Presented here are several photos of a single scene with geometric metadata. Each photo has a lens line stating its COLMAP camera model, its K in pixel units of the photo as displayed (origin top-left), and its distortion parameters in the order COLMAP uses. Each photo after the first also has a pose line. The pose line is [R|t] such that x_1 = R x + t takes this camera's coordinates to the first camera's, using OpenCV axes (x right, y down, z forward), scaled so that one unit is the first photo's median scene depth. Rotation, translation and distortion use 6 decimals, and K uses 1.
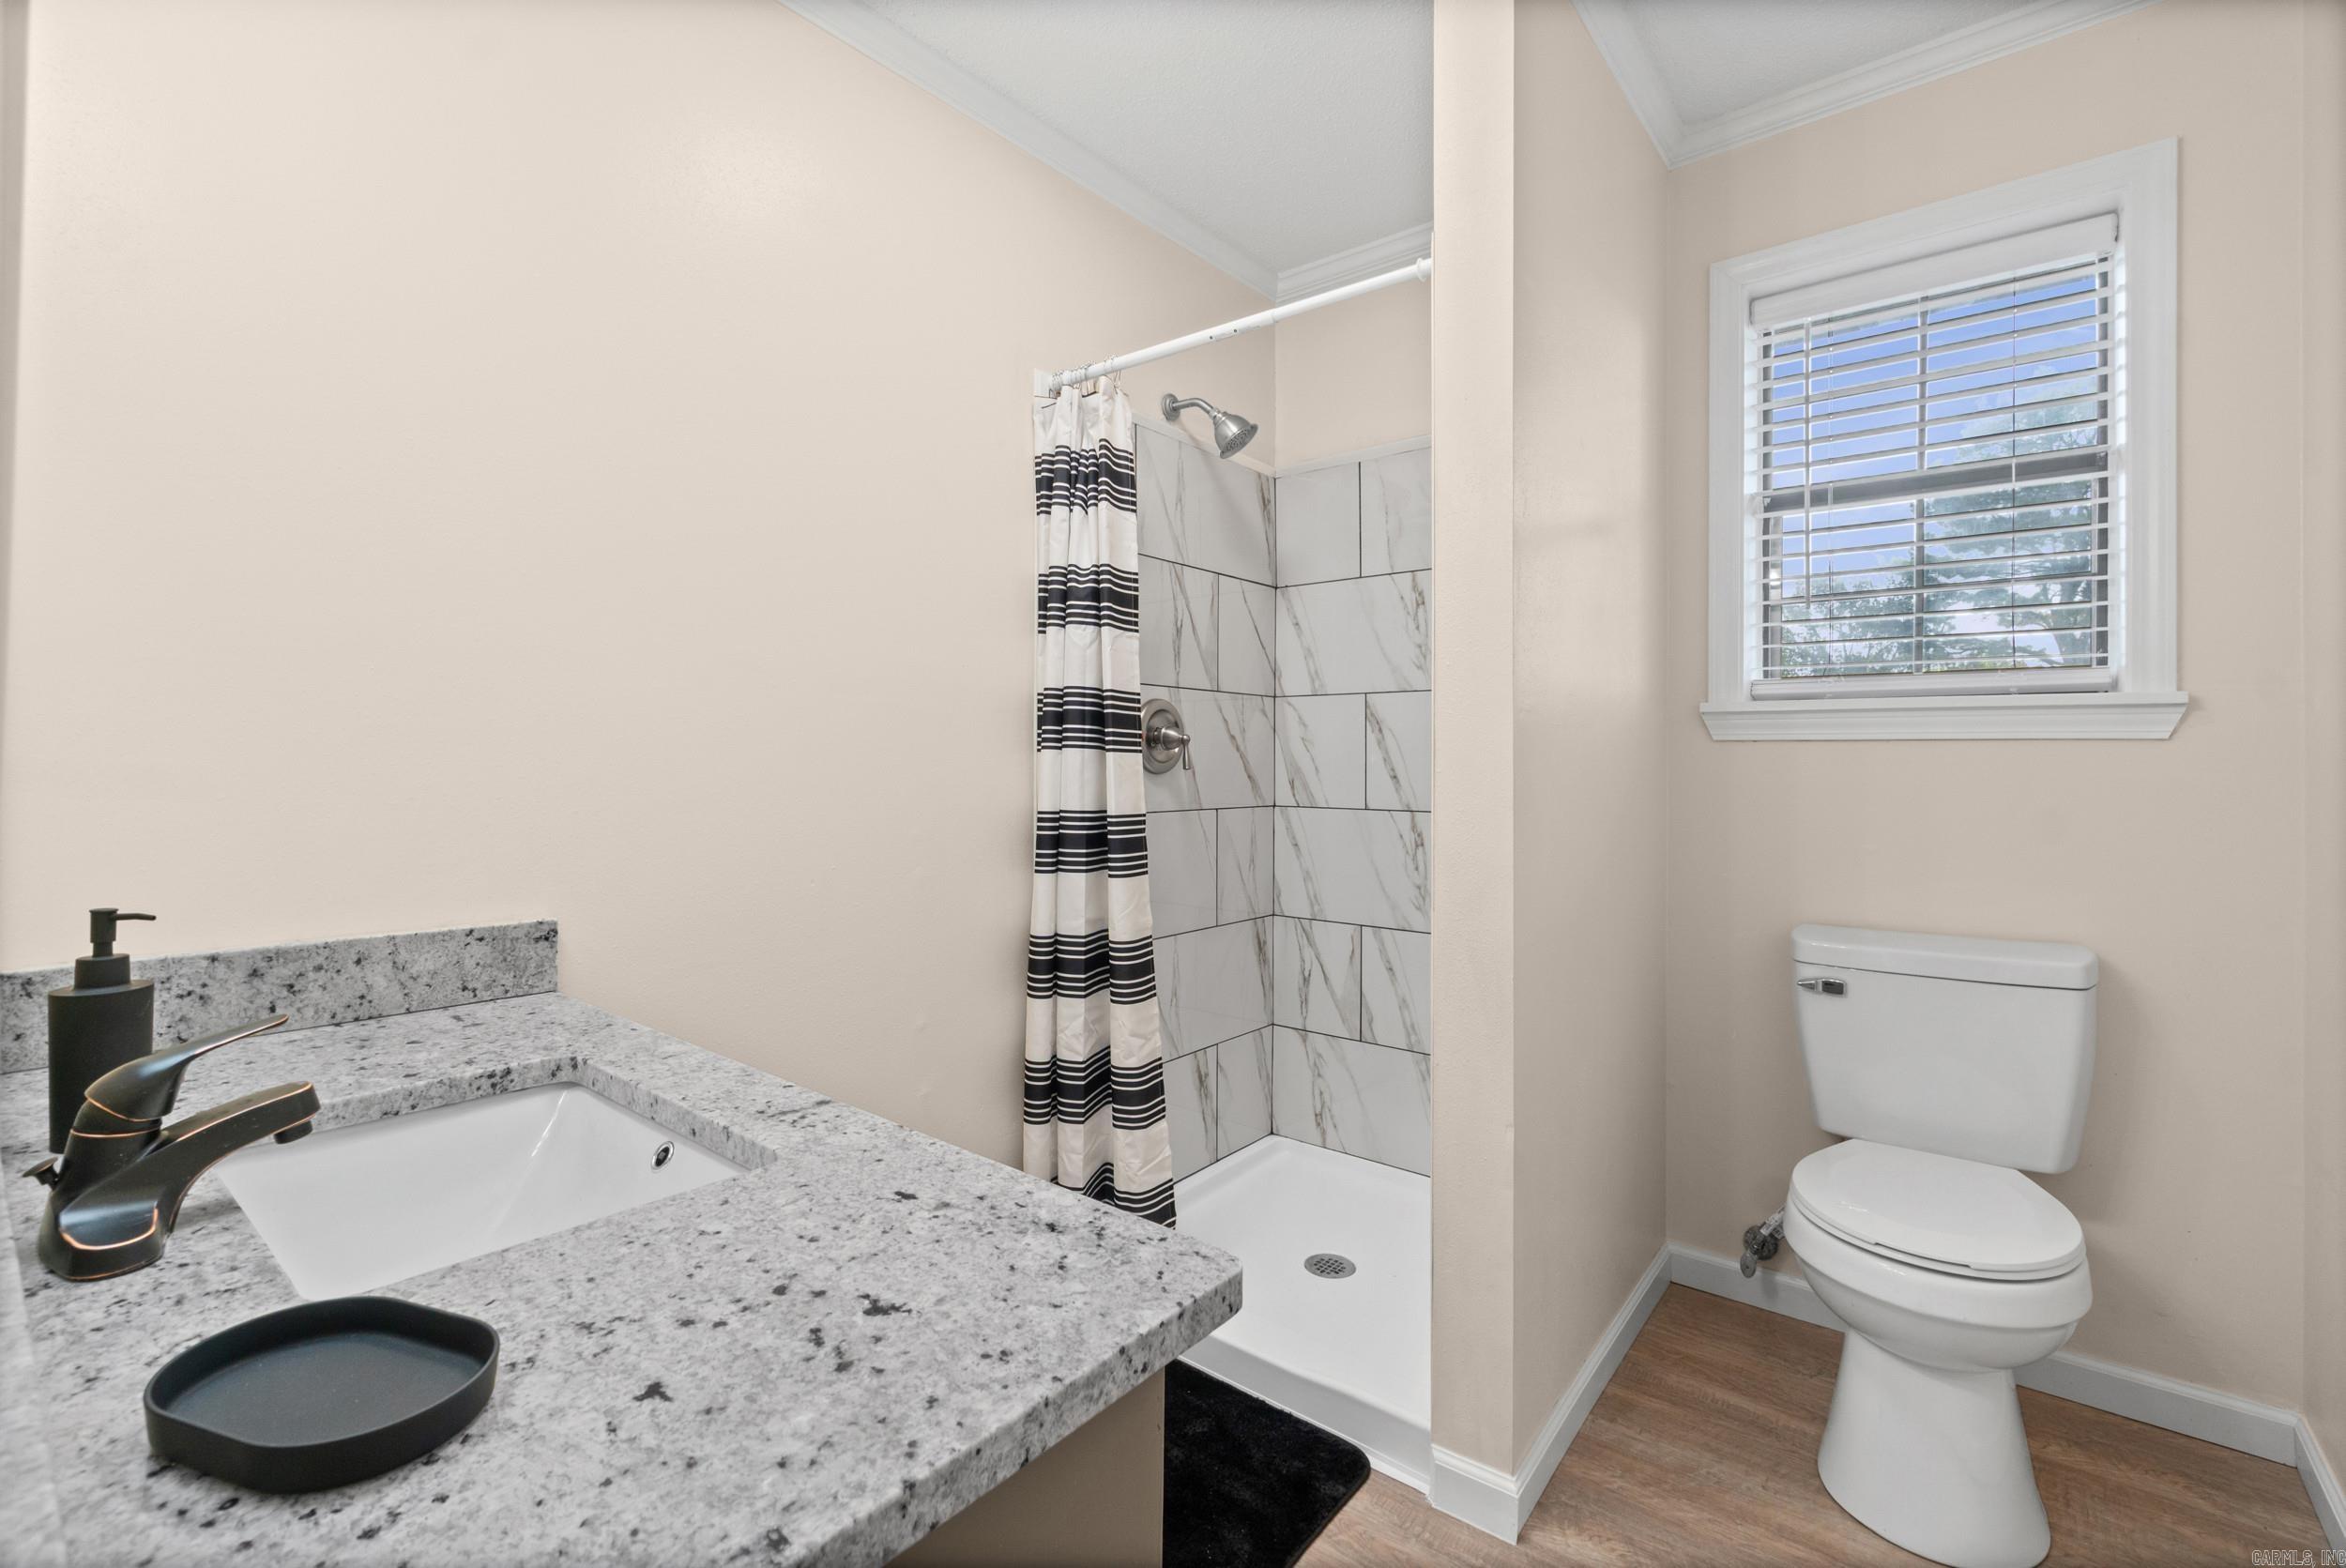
lens RADIAL K [[1004.1, 0, 1174.8], [0, 1004.1, 769.1], [0, 0, 1]] dist [0.000054, -0.000221]
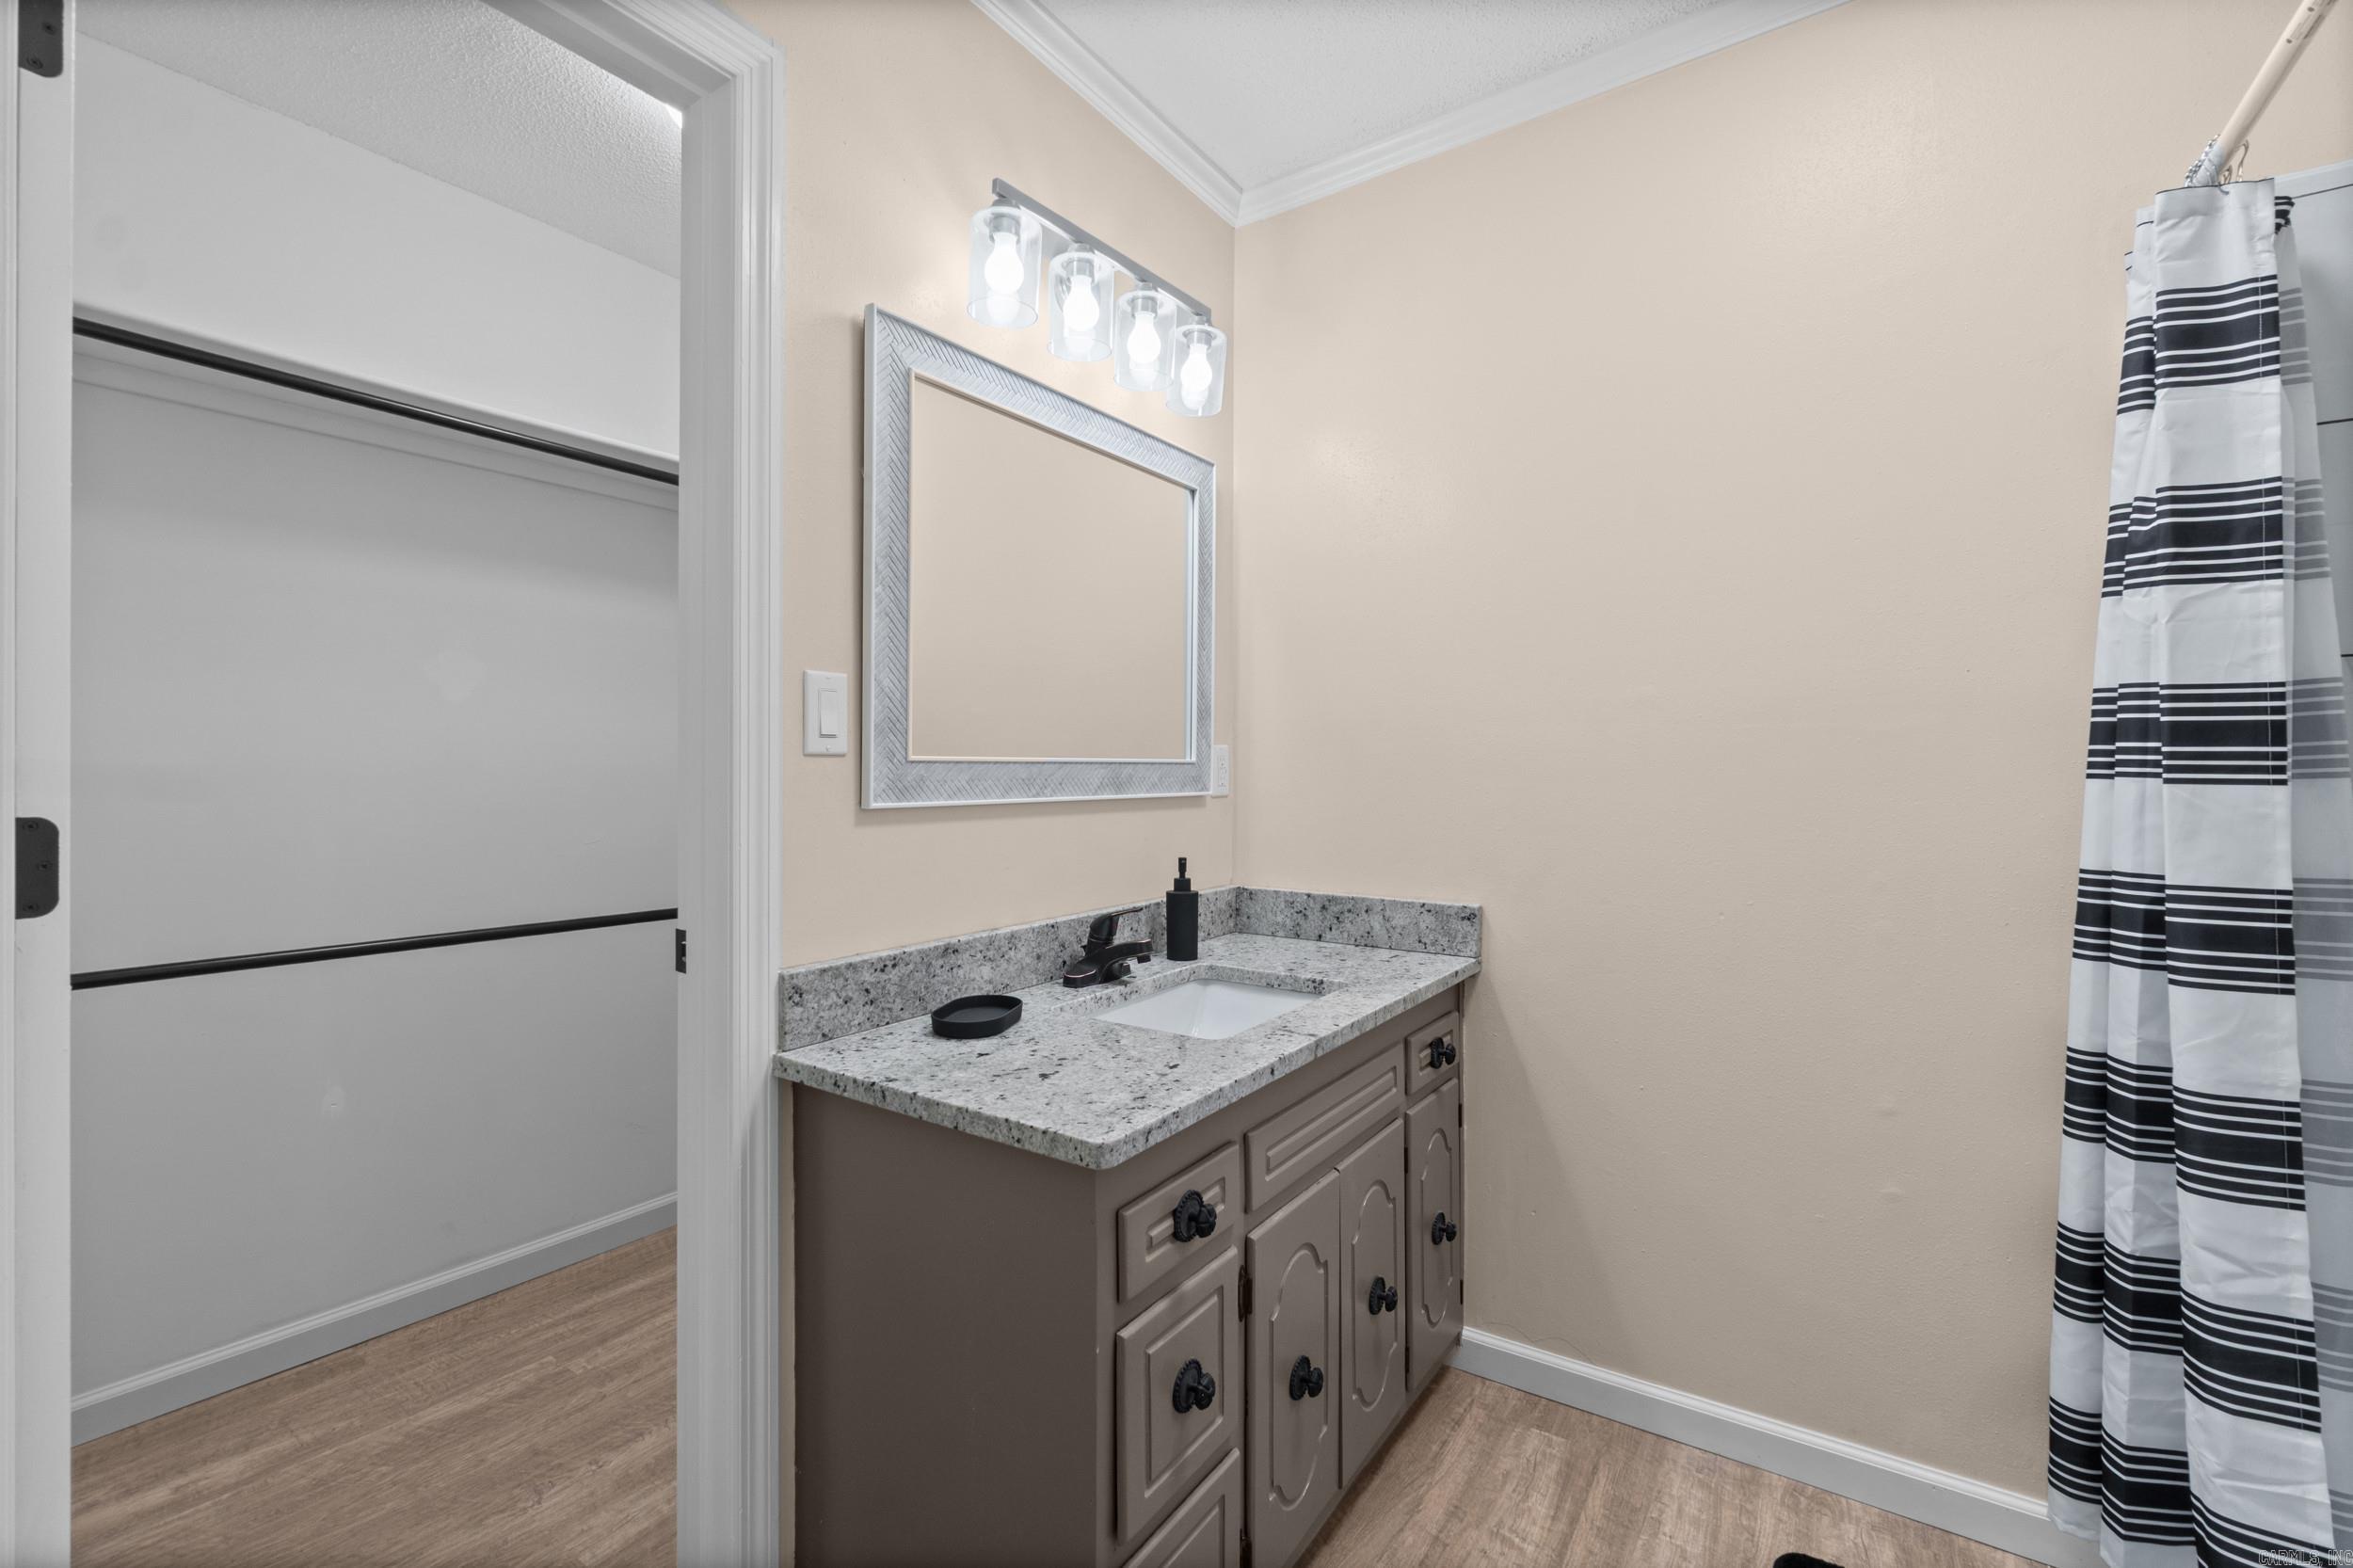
lens RADIAL K [[1056.6, 0, 1175.6], [0, 1056.6, 777.6], [0, 0, 1]] dist [0.005686, 0.000567]
pose [[0.079694, 0.002549, -0.996816, 0.549396], [-0.004680, 0.999987, 0.002183, -0.019688], [0.996808, 0.004491, 0.079705, 0.325369]]
